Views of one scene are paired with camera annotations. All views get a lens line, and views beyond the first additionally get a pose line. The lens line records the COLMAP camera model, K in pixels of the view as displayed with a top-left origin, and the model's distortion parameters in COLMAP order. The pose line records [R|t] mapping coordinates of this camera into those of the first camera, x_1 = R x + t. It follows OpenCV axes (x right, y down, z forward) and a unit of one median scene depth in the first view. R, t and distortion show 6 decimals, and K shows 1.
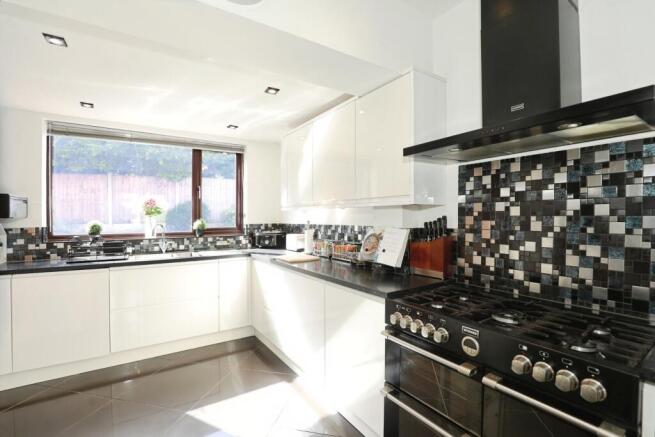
lens RADIAL K [[301.5, 0, 329.4], [0, 301.5, 219.7], [0, 0, 1]] dist [-0.018182, 0.000218]
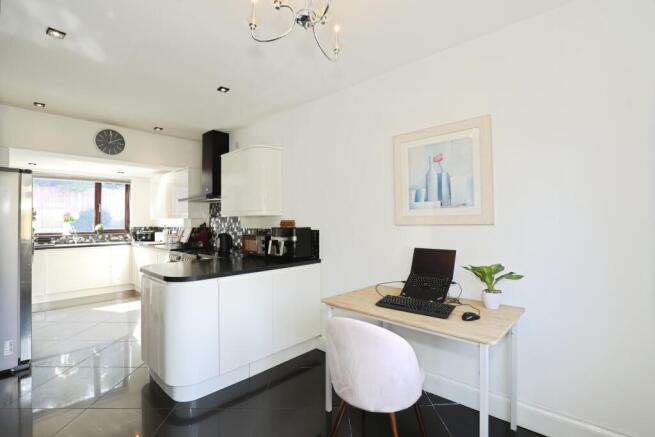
lens RADIAL K [[301.5, 0, 328.6], [0, 301.5, 220.7], [0, 0, 1]] dist [-0.018182, 0.000218]
pose [[0.972696, 0.000794, 0.232082, 0.523306], [0.002467, 0.999902, -0.013758, 0.006335], [-0.232071, 0.013955, 0.972599, -1.129387]]
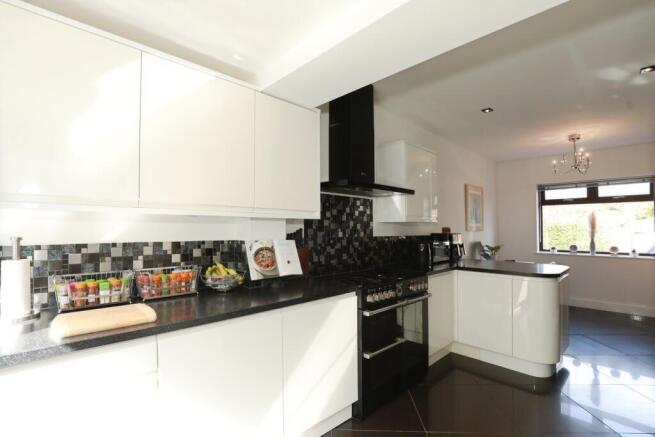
lens RADIAL K [[301.5, 0, 330.6], [0, 301.5, 218.6], [0, 0, 1]] dist [-0.018182, 0.000218]
pose [[-0.180101, 0.041053, 0.982791, -0.580460], [0.009110, 0.999155, -0.040068, -0.000858], [-0.983606, 0.001737, -0.180323, 0.711628]]
